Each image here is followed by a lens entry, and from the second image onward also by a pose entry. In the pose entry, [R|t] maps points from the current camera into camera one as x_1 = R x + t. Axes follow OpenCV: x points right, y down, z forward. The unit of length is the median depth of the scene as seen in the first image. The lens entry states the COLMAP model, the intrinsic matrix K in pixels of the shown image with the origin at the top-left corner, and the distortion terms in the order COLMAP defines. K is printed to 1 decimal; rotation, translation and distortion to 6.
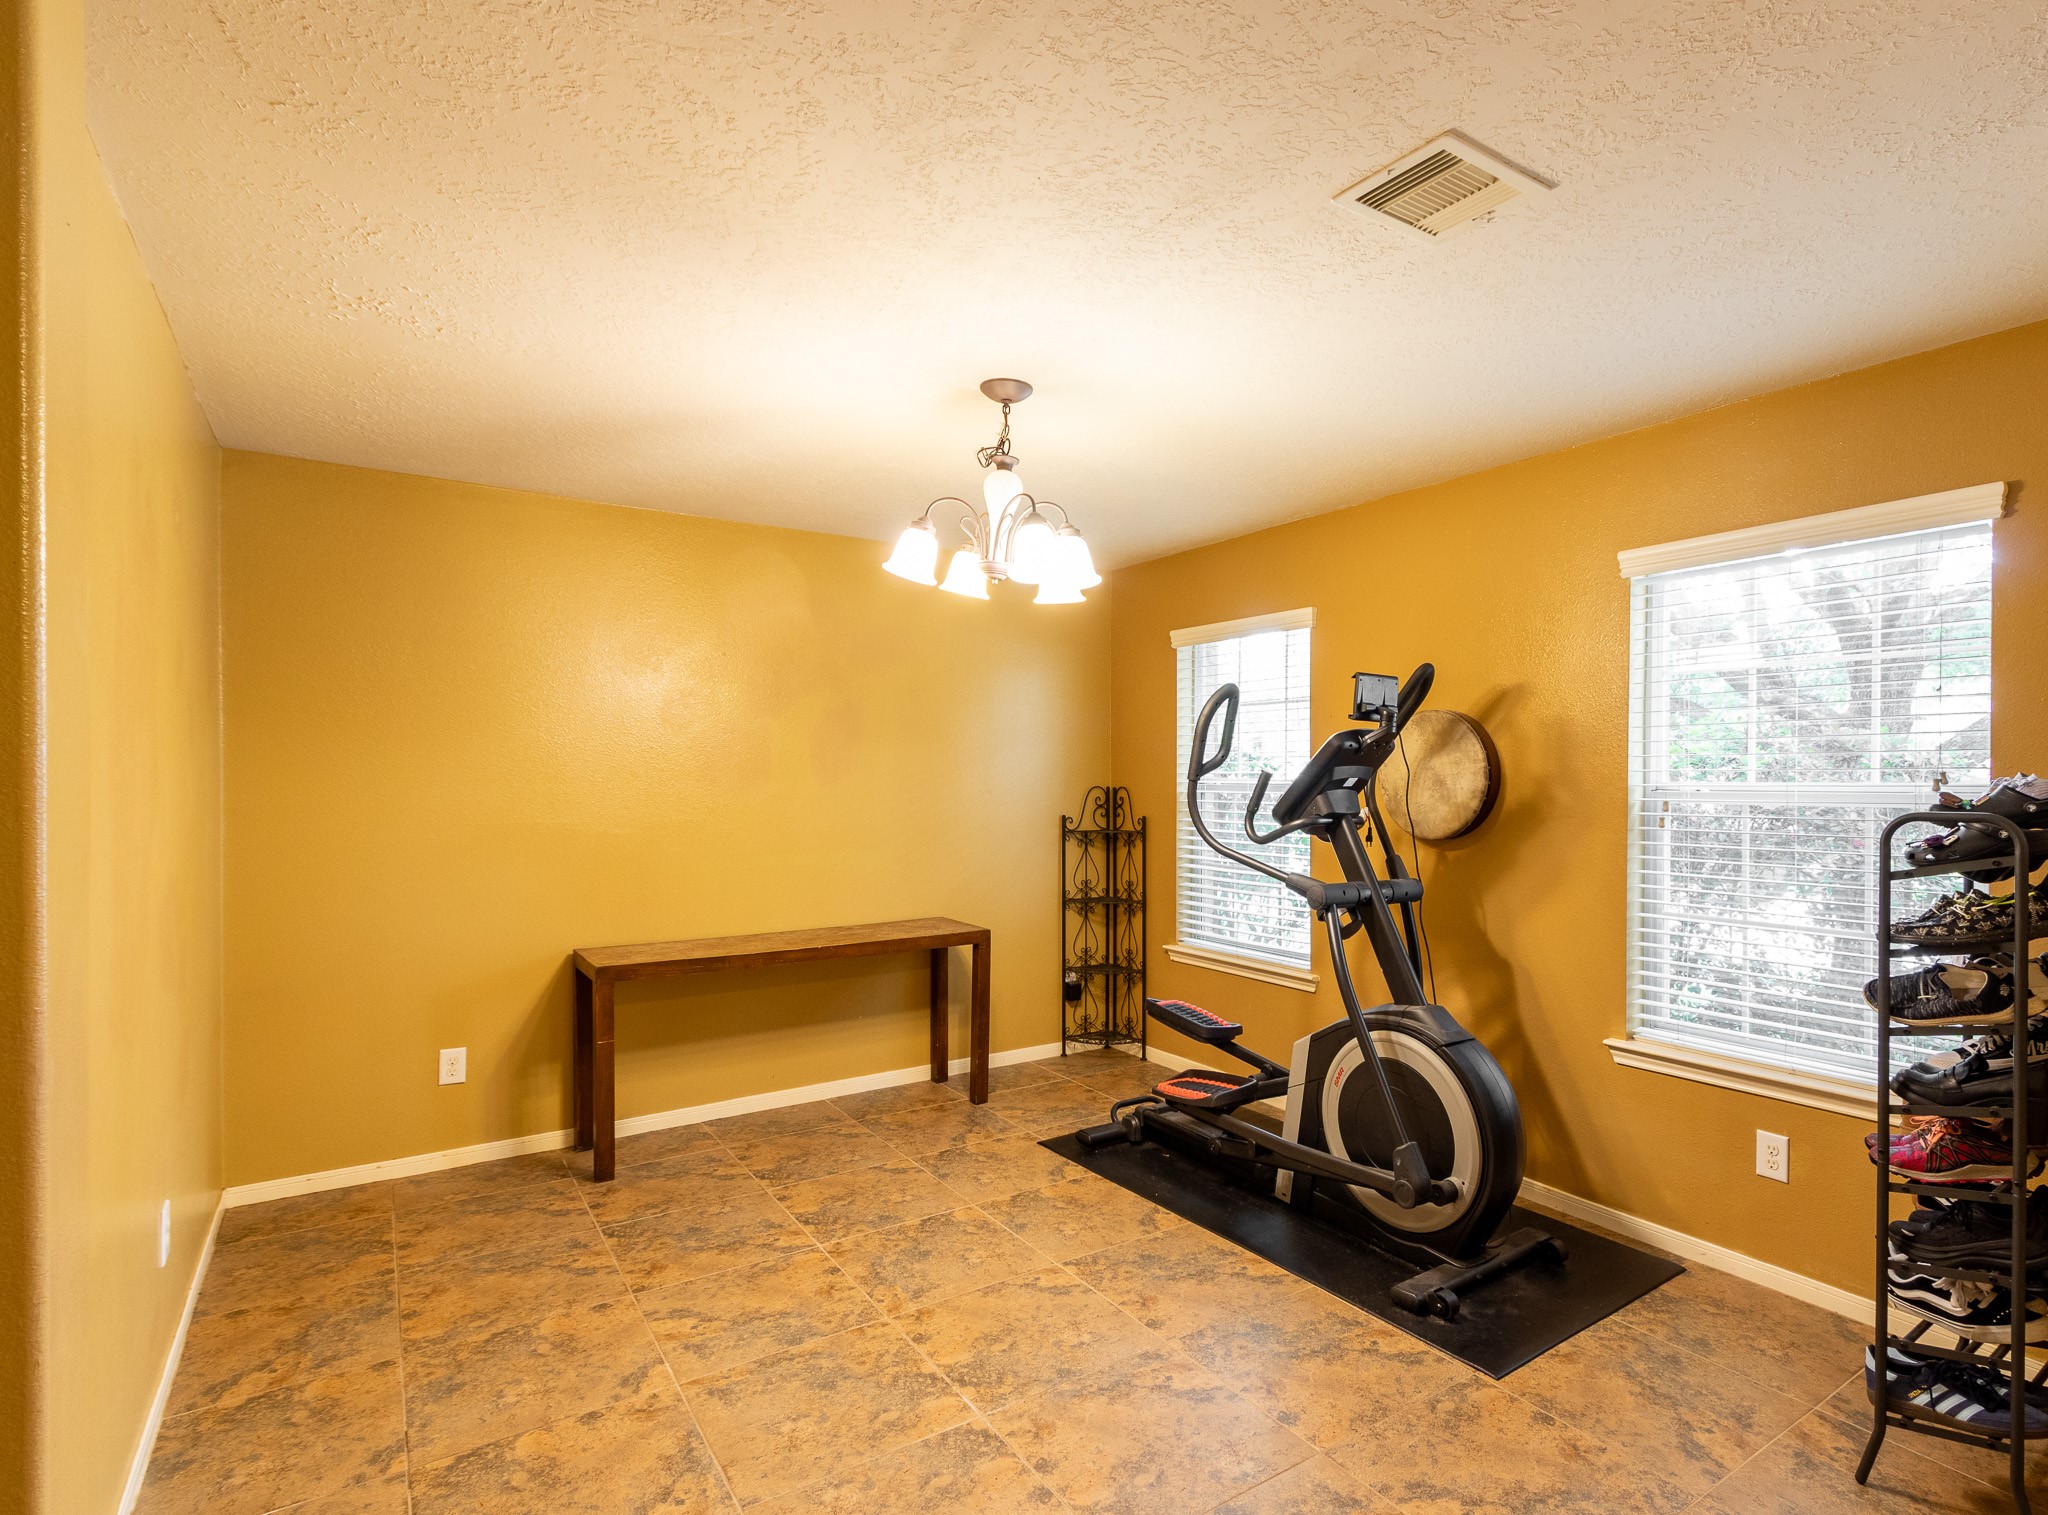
lens RADIAL K [[1089.8, 0, 1026.1], [0, 1089.8, 780.9], [0, 0, 1]] dist [0.009597, -0.010224]
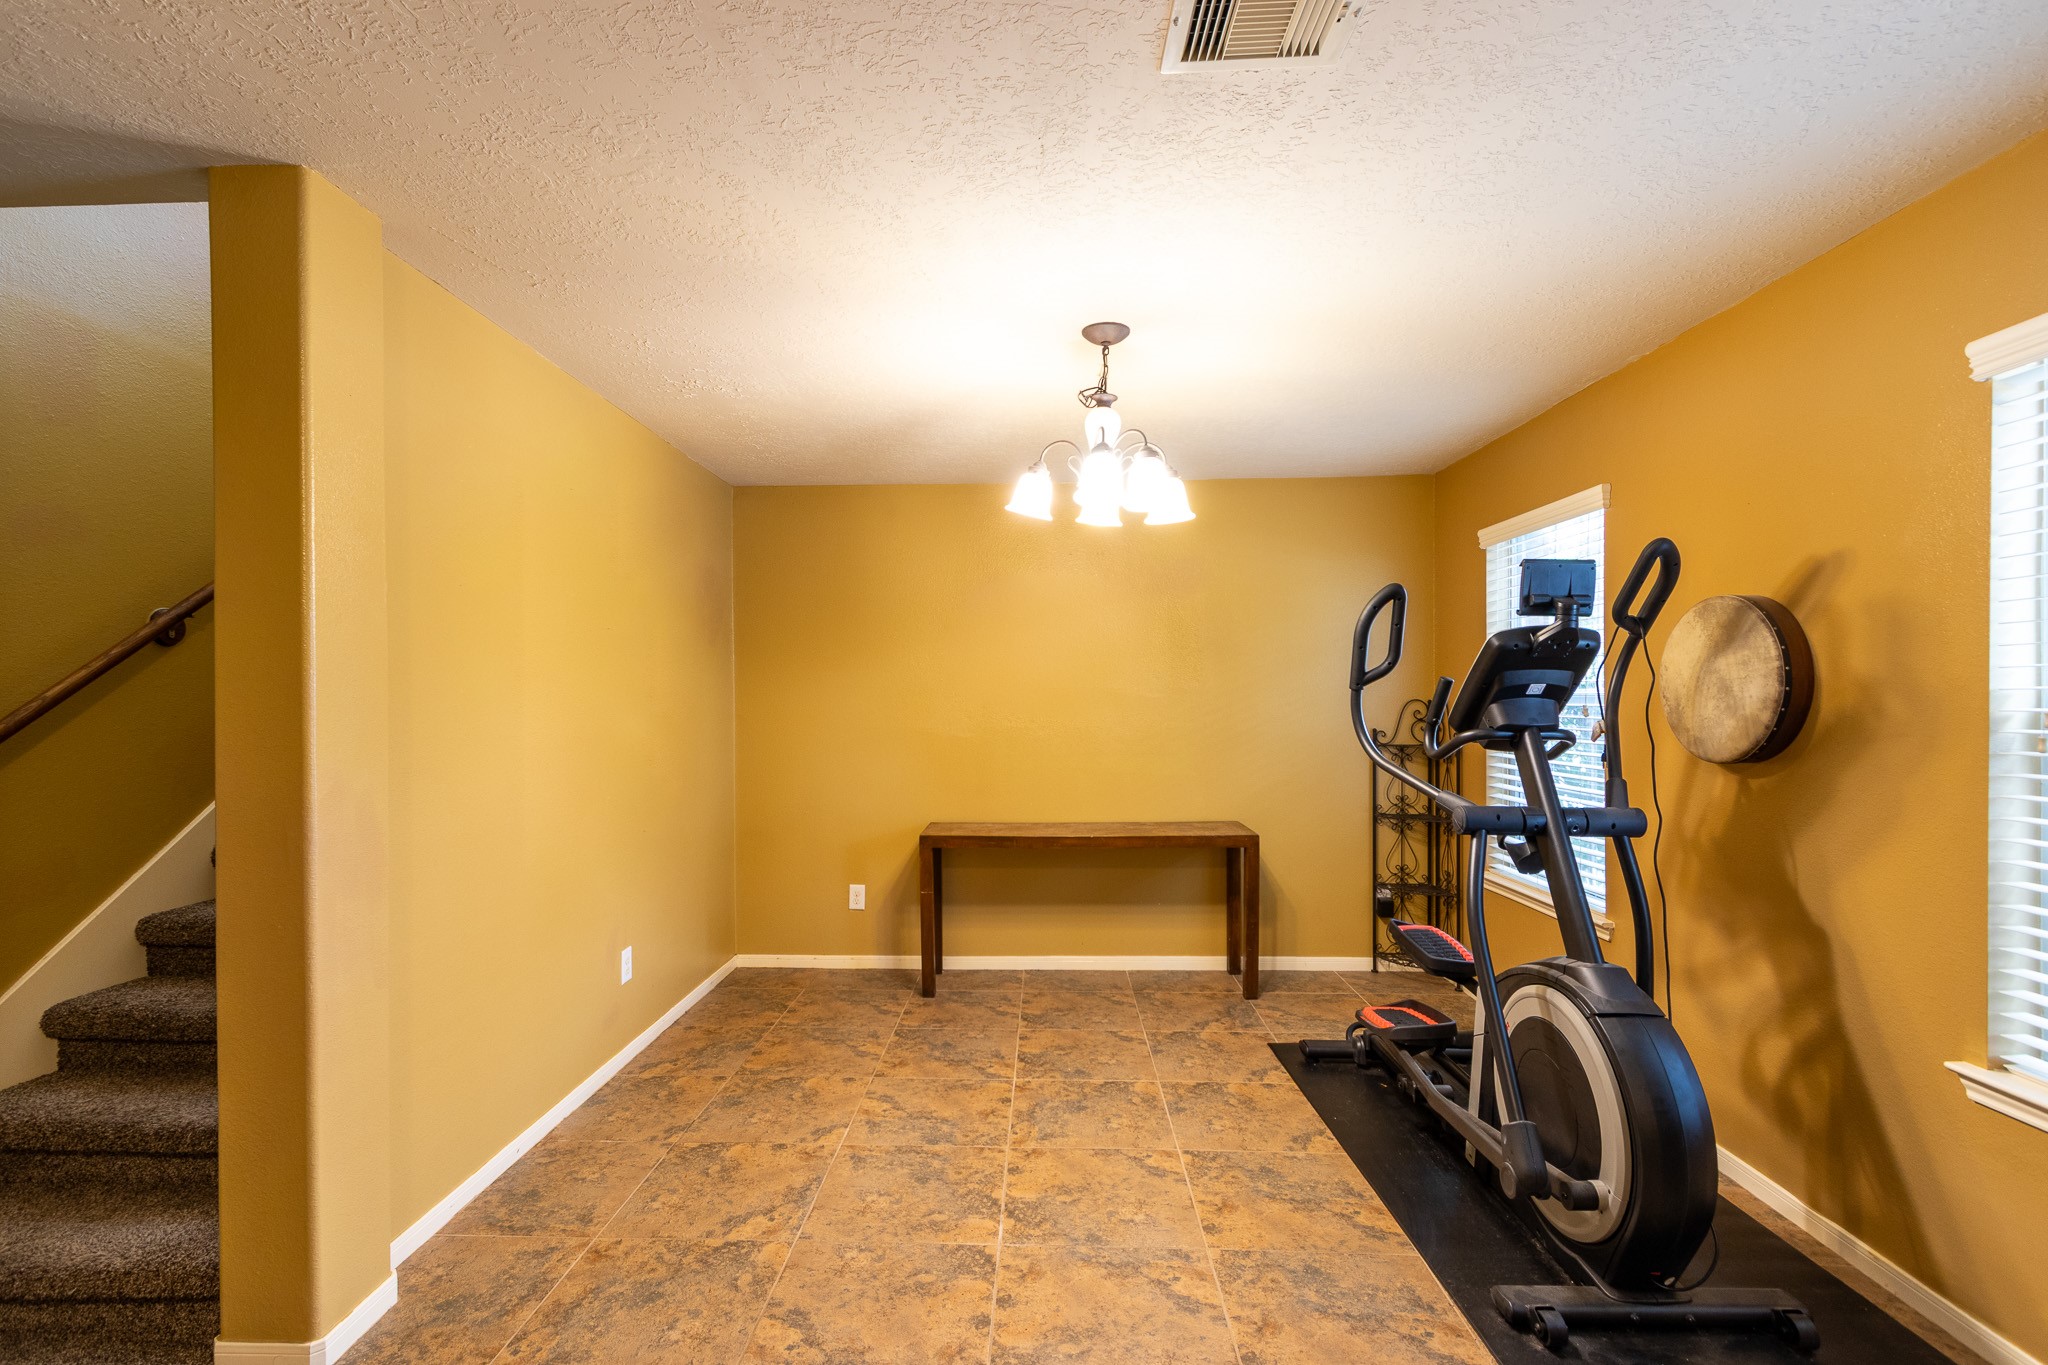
lens RADIAL K [[943.9, 0, 993.4], [0, 943.9, 704.5], [0, 0, 1]] dist [0.002988, -0.001364]
pose [[0.784462, -0.001666, -0.620174, 0.402286], [0.002939, 0.999995, 0.001032, 0.010575], [0.620169, -0.002633, 0.784464, 0.156629]]
